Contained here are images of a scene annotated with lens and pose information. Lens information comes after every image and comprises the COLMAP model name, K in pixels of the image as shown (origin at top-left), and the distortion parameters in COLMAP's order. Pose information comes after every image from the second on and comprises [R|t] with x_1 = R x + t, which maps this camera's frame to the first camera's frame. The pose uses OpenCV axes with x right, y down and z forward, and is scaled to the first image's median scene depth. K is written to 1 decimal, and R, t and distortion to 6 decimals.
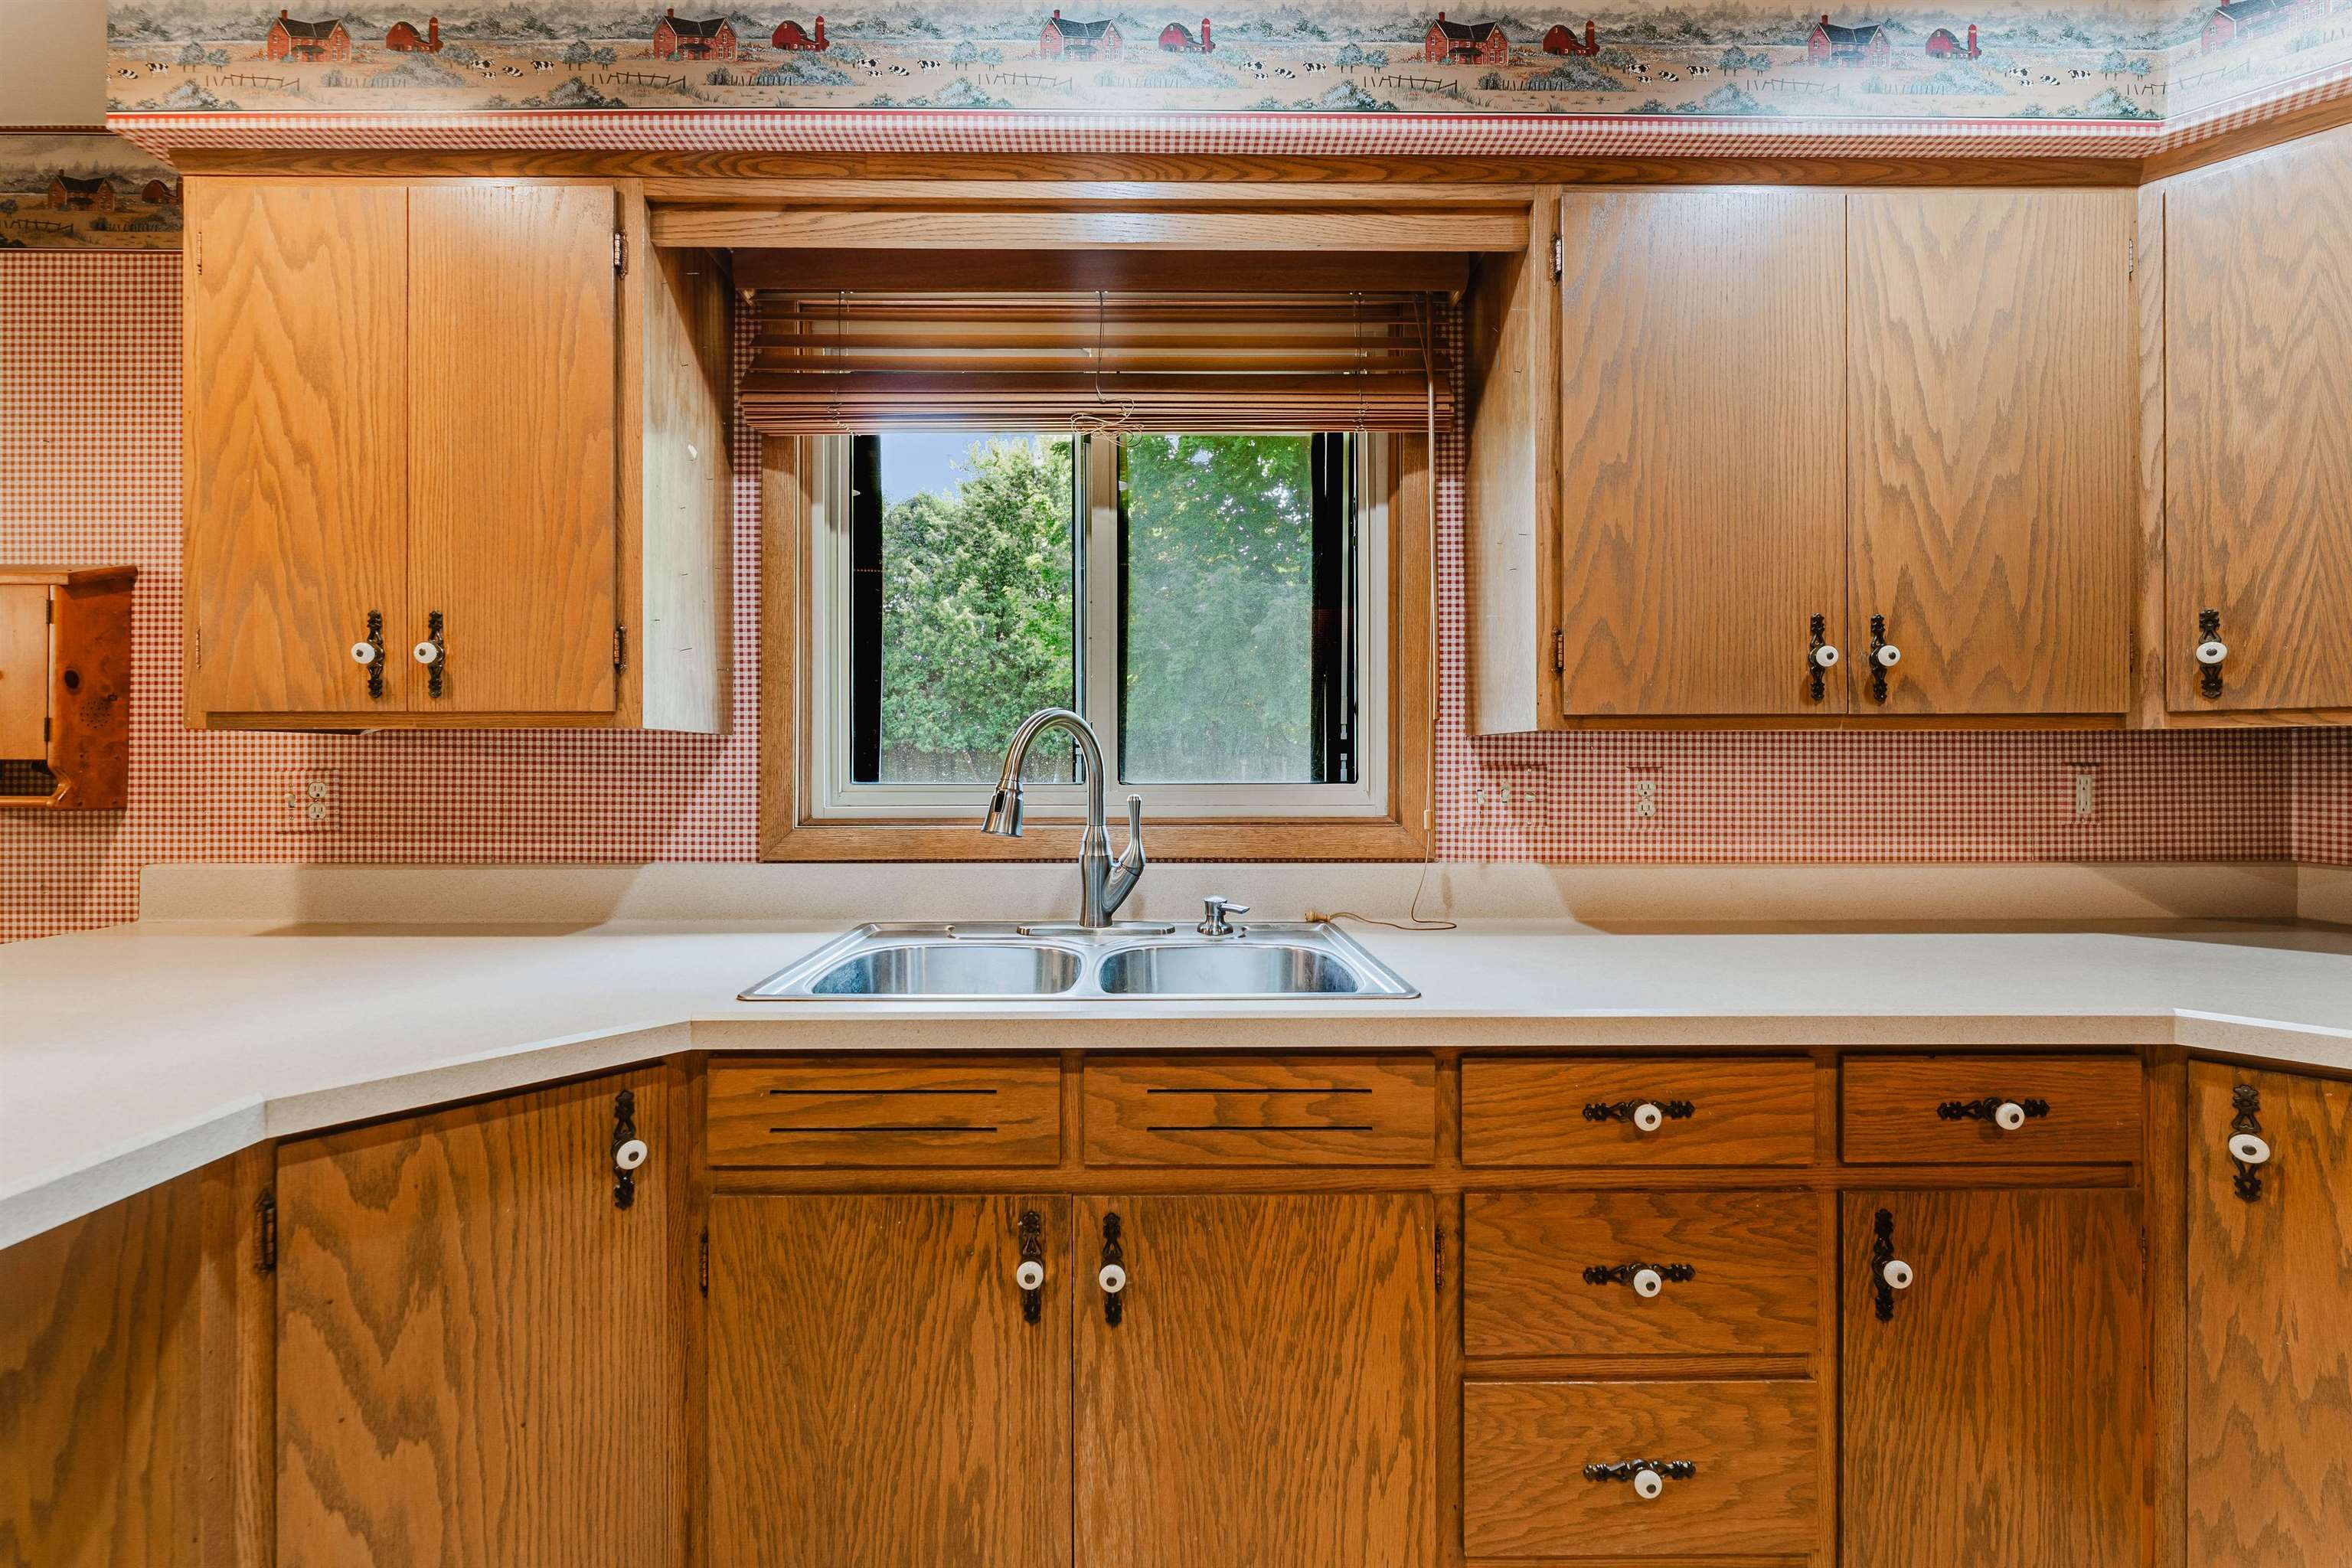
lens RADIAL K [[963.0, 0, 1145.2], [0, 963.0, 768.3], [0, 0, 1]] dist [-0.001489, -0.000212]
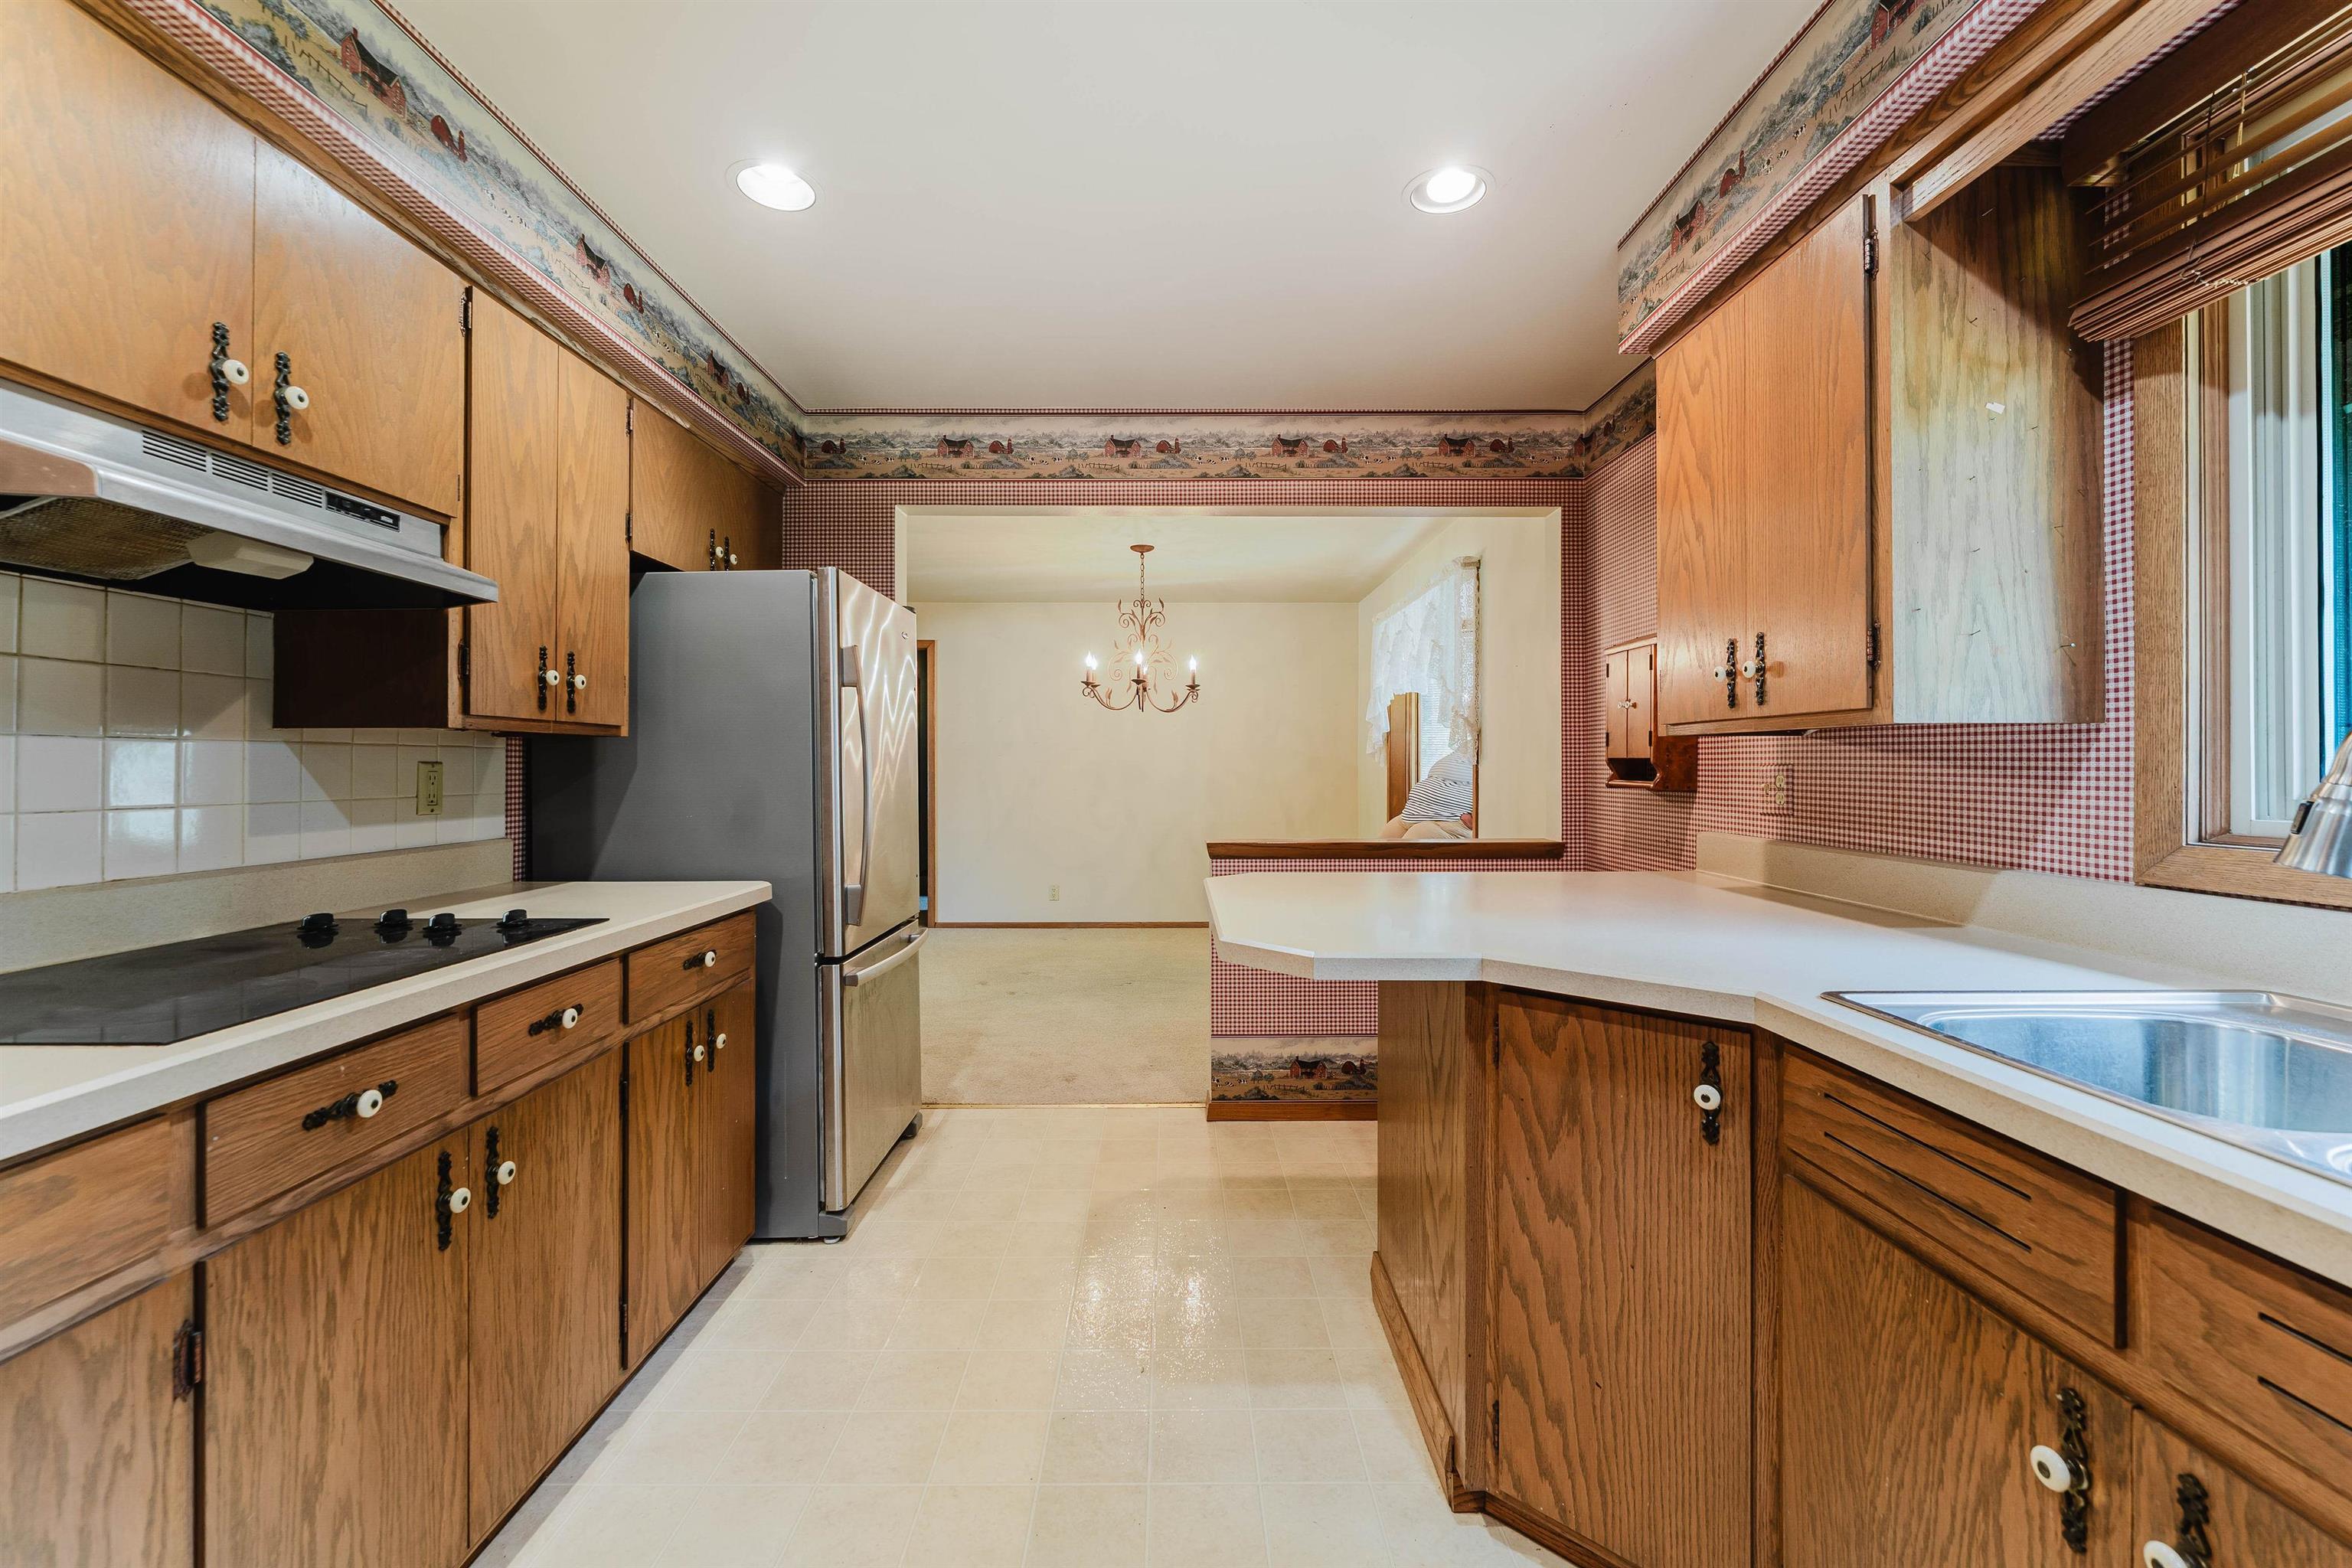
lens RADIAL K [[956.3, 0, 1168.1], [0, 956.3, 758.6], [0, 0, 1]] dist [-0.002062, -0.000309]
pose [[-0.004802, -0.004493, -0.999978, 0.586885], [-0.000683, 0.999990, -0.004490, -0.000629], [0.999988, 0.000661, -0.004805, 0.336503]]
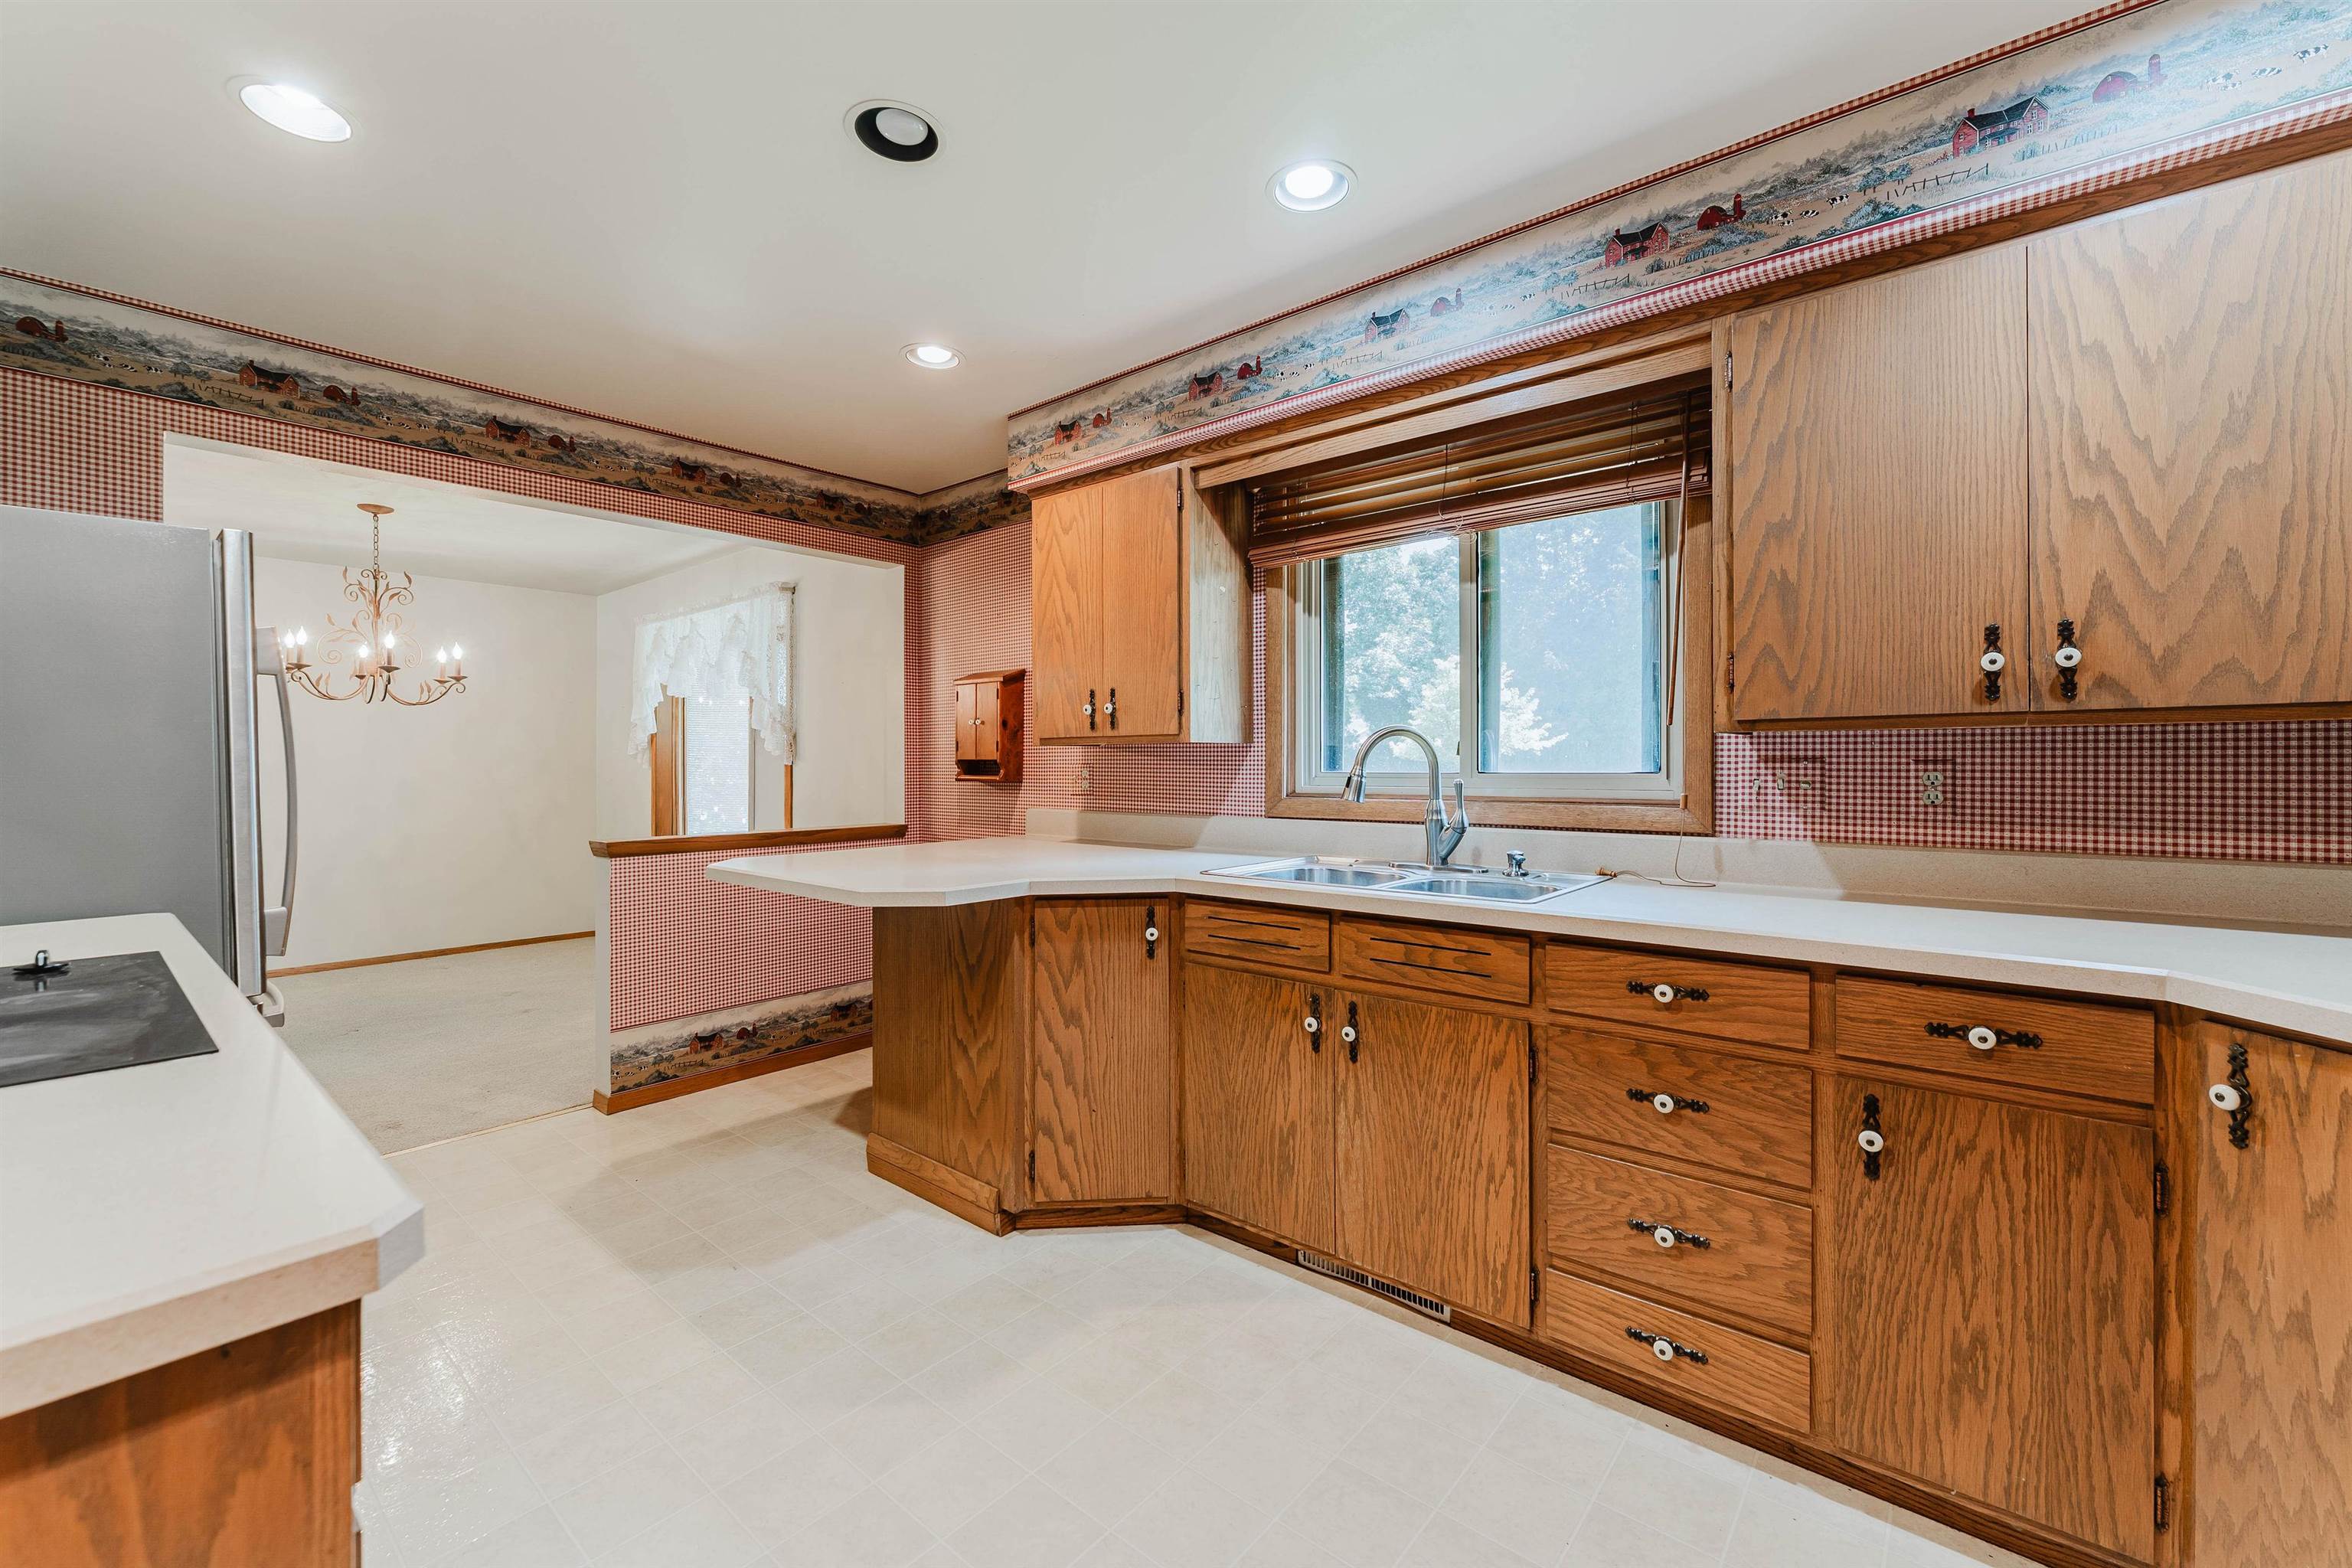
lens RADIAL K [[963.0, 0, 1145.2], [0, 963.0, 768.3], [0, 0, 1]] dist [-0.001489, -0.000212]
pose [[0.742798, 0.001516, -0.669514, 0.908909], [0.002058, 0.999988, 0.004547, 0.002733], [0.669512, -0.004755, 0.742786, -0.643947]]
